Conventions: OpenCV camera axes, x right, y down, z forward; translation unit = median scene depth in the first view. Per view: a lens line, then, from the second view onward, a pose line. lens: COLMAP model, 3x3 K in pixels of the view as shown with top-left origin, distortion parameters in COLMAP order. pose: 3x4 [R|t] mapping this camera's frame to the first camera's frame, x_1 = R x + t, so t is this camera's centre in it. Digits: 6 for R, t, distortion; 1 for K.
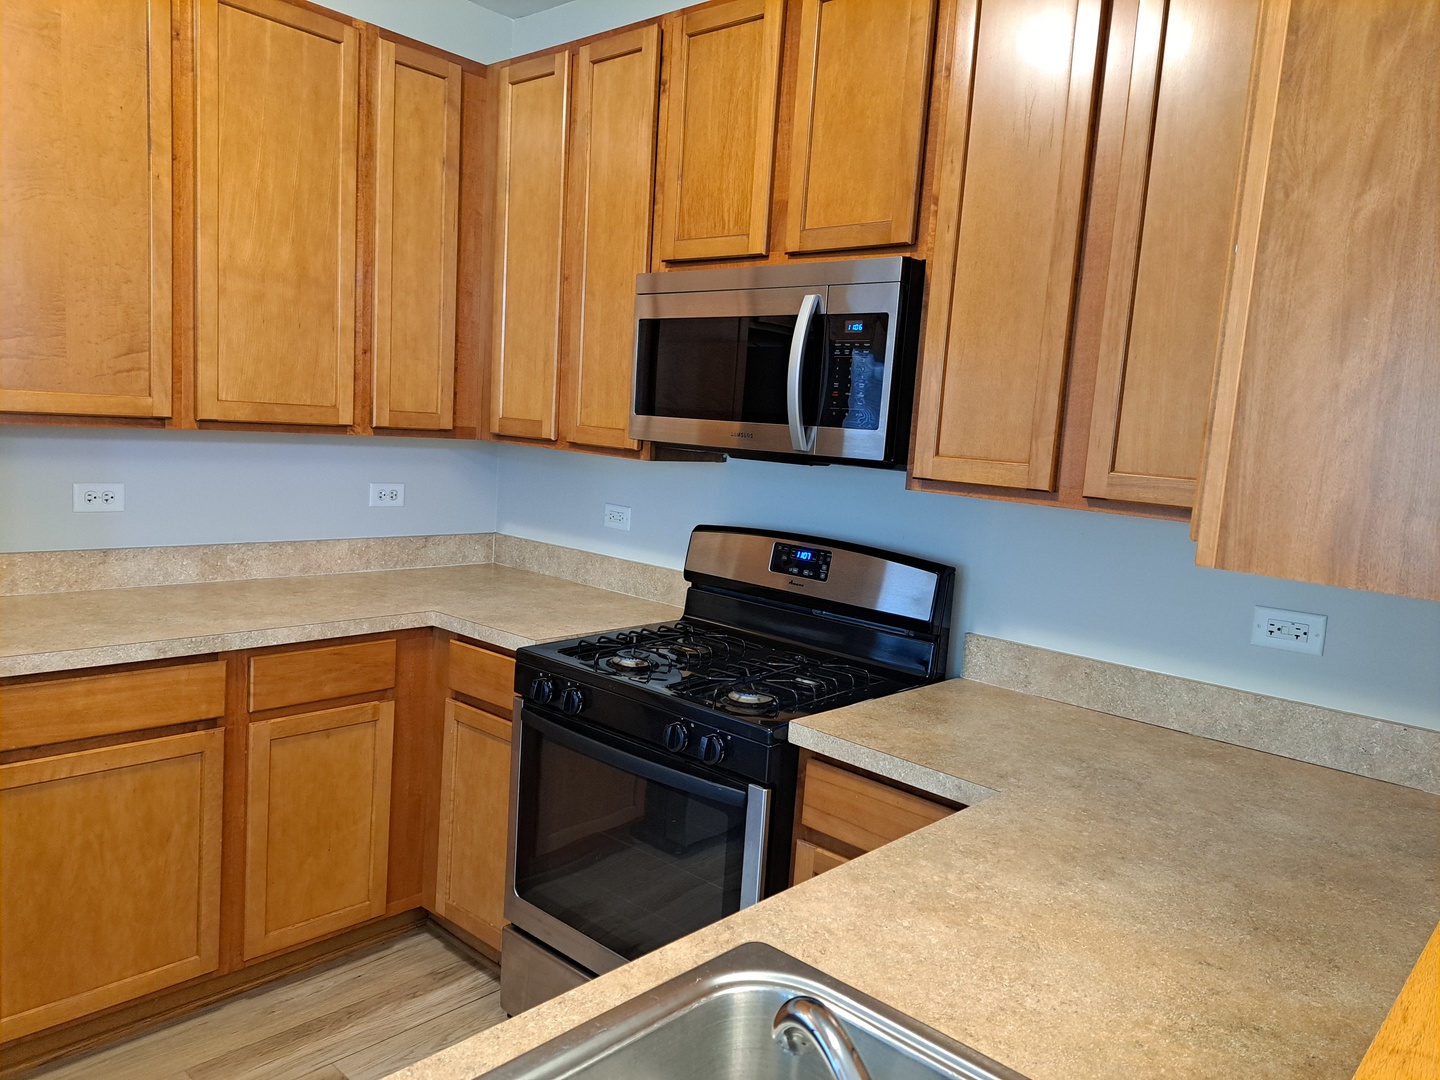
lens RADIAL K [[1022.5, 0, 708.4], [0, 1022.5, 539.4], [0, 0, 1]] dist [0.084363, -0.085610]
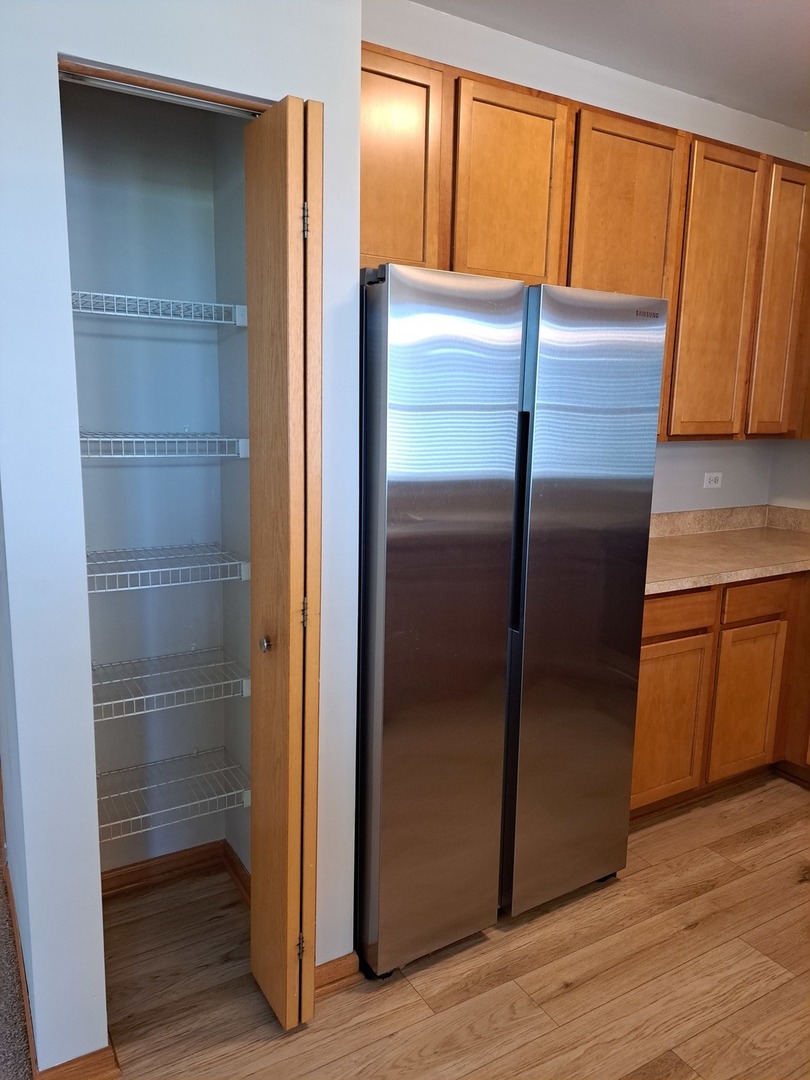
lens RADIAL K [[774.8, 0, 421.8], [0, 774.8, 539.5], [0, 0, 1]] dist [0.071517, -0.048072]
pose [[0.964264, -0.002484, -0.264933, -0.530260], [0.013053, 0.999187, 0.038138, -0.008856], [0.264623, -0.040233, 0.963512, -0.223941]]
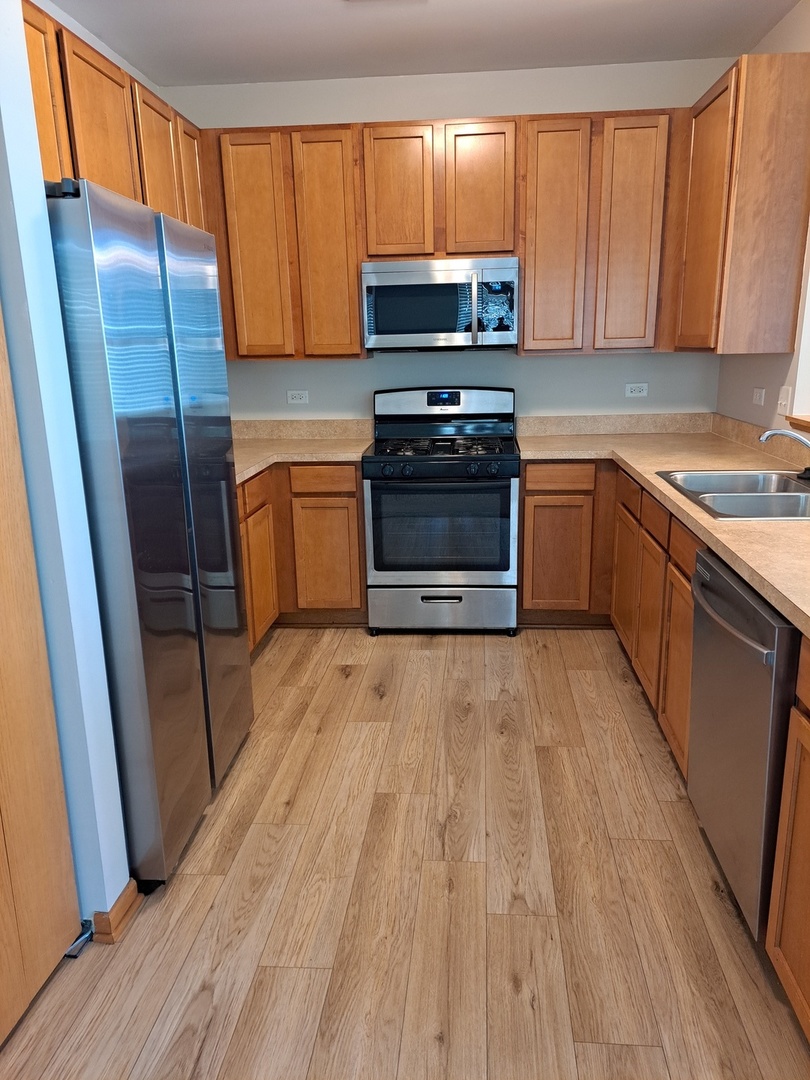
lens RADIAL K [[766.9, 0, 409.3], [0, 766.9, 544.9], [0, 0, 1]] dist [0.084363, -0.085610]
pose [[0.779829, -0.235606, 0.579962, -0.977665], [0.146271, 0.969403, 0.197135, -0.009988], [-0.608663, -0.068900, 0.790431, -0.273800]]
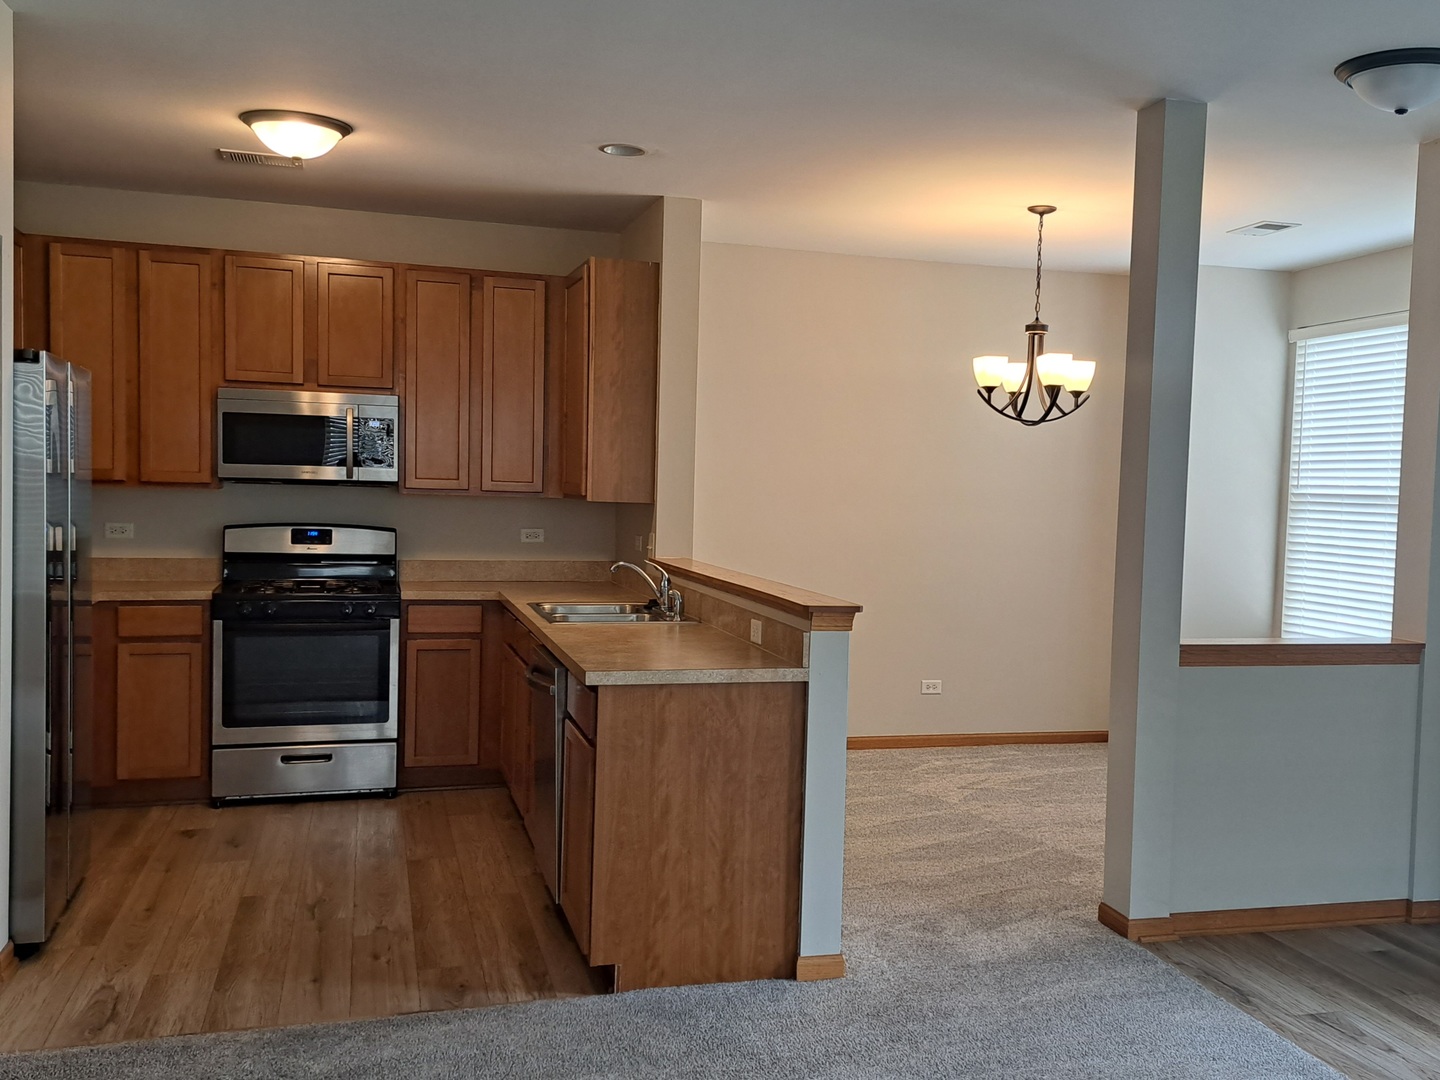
lens RADIAL K [[1423.1, 0, 837.5], [0, 1423.1, 556.2], [0, 0, 1]] dist [0.127384, -0.187607]
pose [[0.472303, -0.095881, 0.876206, -1.788219], [0.109311, 0.992764, 0.049713, 0.030775], [-0.874632, 0.072300, 0.479366, -1.140750]]
